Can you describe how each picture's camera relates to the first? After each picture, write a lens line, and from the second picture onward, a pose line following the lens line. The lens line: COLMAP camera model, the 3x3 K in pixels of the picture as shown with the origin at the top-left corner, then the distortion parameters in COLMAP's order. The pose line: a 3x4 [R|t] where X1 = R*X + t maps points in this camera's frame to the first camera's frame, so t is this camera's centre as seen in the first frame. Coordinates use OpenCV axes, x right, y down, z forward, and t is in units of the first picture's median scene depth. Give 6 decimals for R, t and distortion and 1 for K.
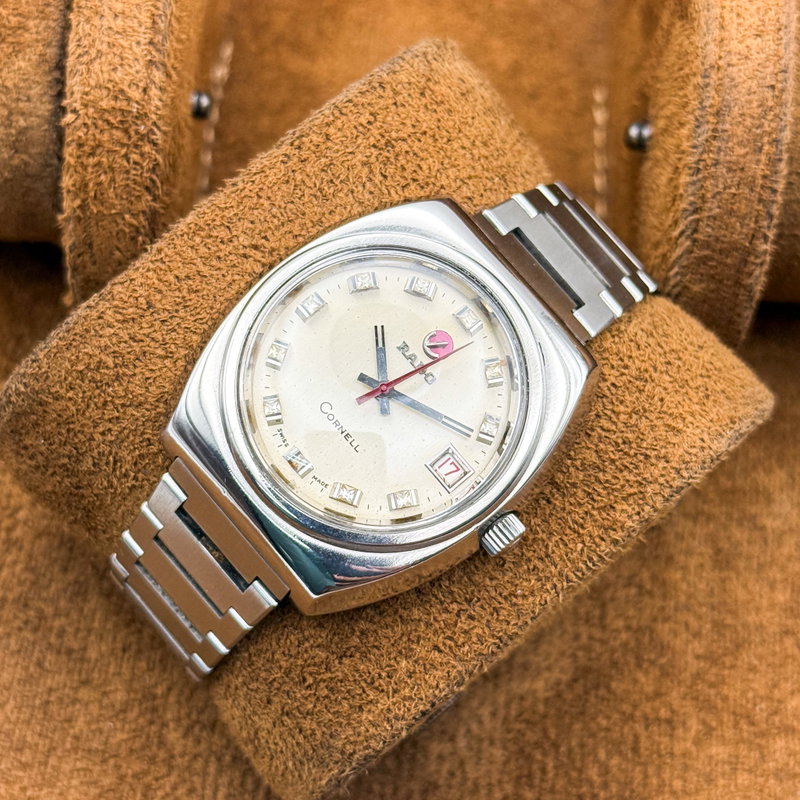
lens RADIAL K [[1810.6, 0, 397.7], [0, 1810.6, 400.2], [0, 0, 1]] dist [0.181745, 0.000000]
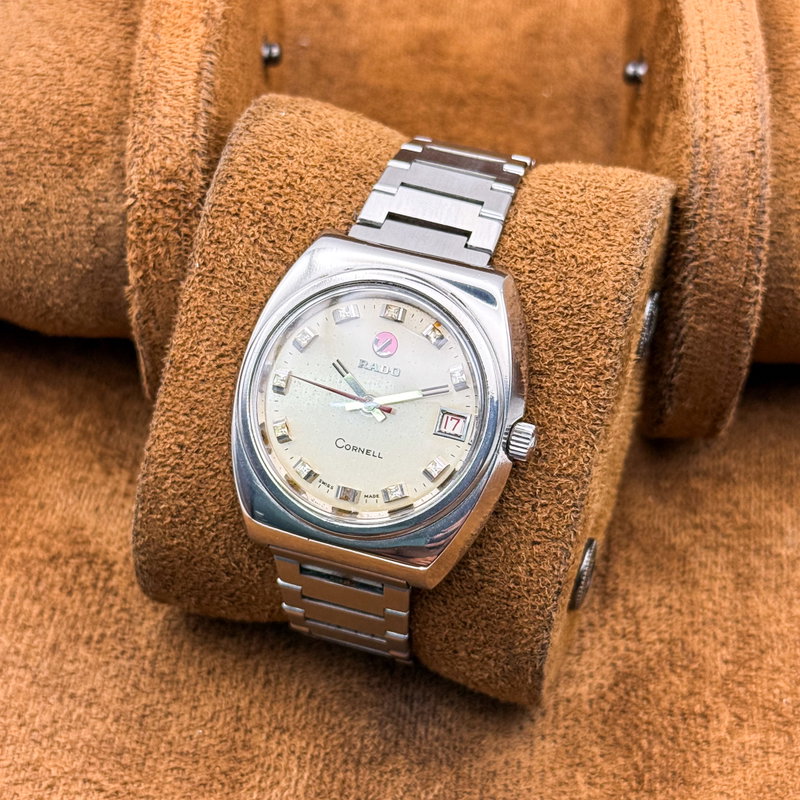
lens RADIAL K [[1810.6, 0, 406.9], [0, 1810.6, 398.5], [0, 0, 1]] dist [0.181745, 0.000000]
pose [[0.797537, -0.580362, -0.164668, 0.201057], [0.592899, 0.804457, 0.036328, -0.032687], [0.111385, -0.126604, 0.985680, -0.171018]]
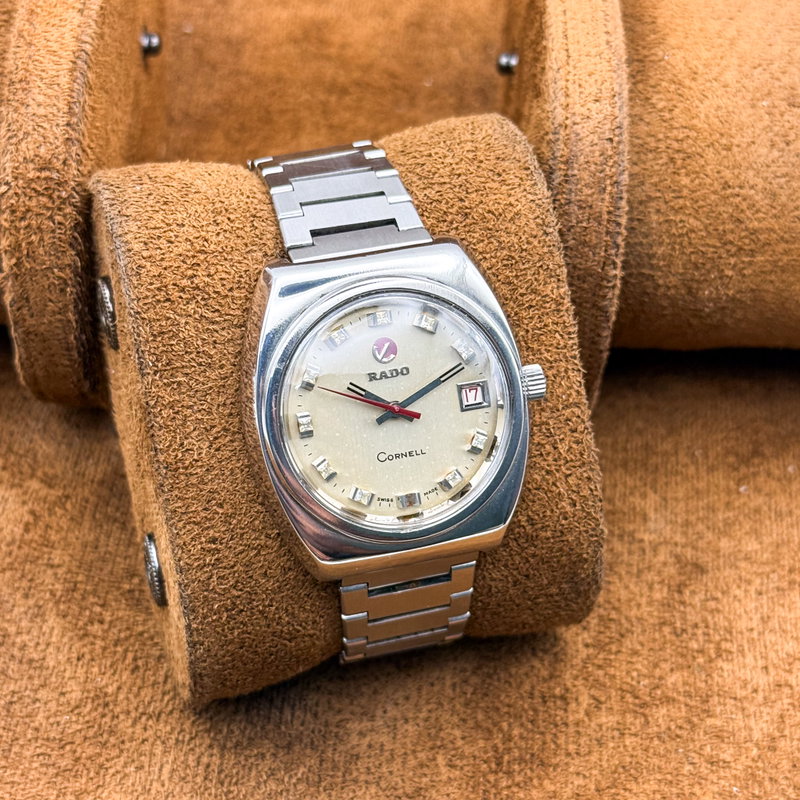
lens RADIAL K [[1810.6, 0, 395.4], [0, 1810.6, 394.7], [0, 0, 1]] dist [0.181745, 0.000000]
pose [[0.507525, -0.858427, 0.074305, -0.082400], [0.790223, 0.498102, 0.356990, -0.425496], [-0.343461, -0.122464, 0.931148, -0.122790]]
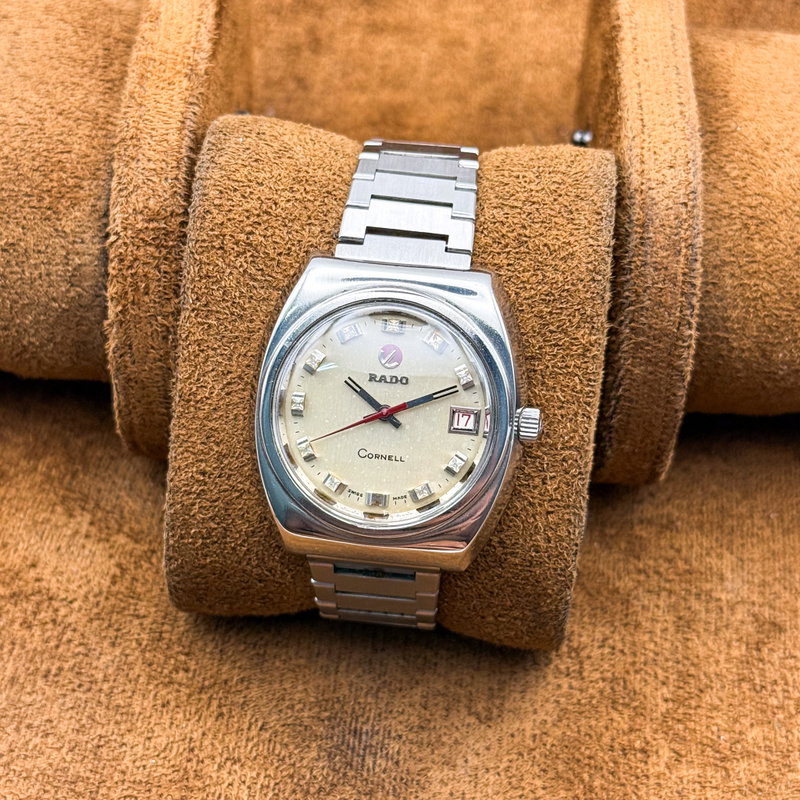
lens RADIAL K [[1810.6, 0, 399.8], [0, 1810.6, 393.8], [0, 0, 1]] dist [0.181745, 0.000000]
pose [[0.719244, -0.682932, -0.127644, 0.164349], [0.693797, 0.696364, 0.183638, -0.229876], [-0.036526, -0.220639, 0.974671, -0.237659]]
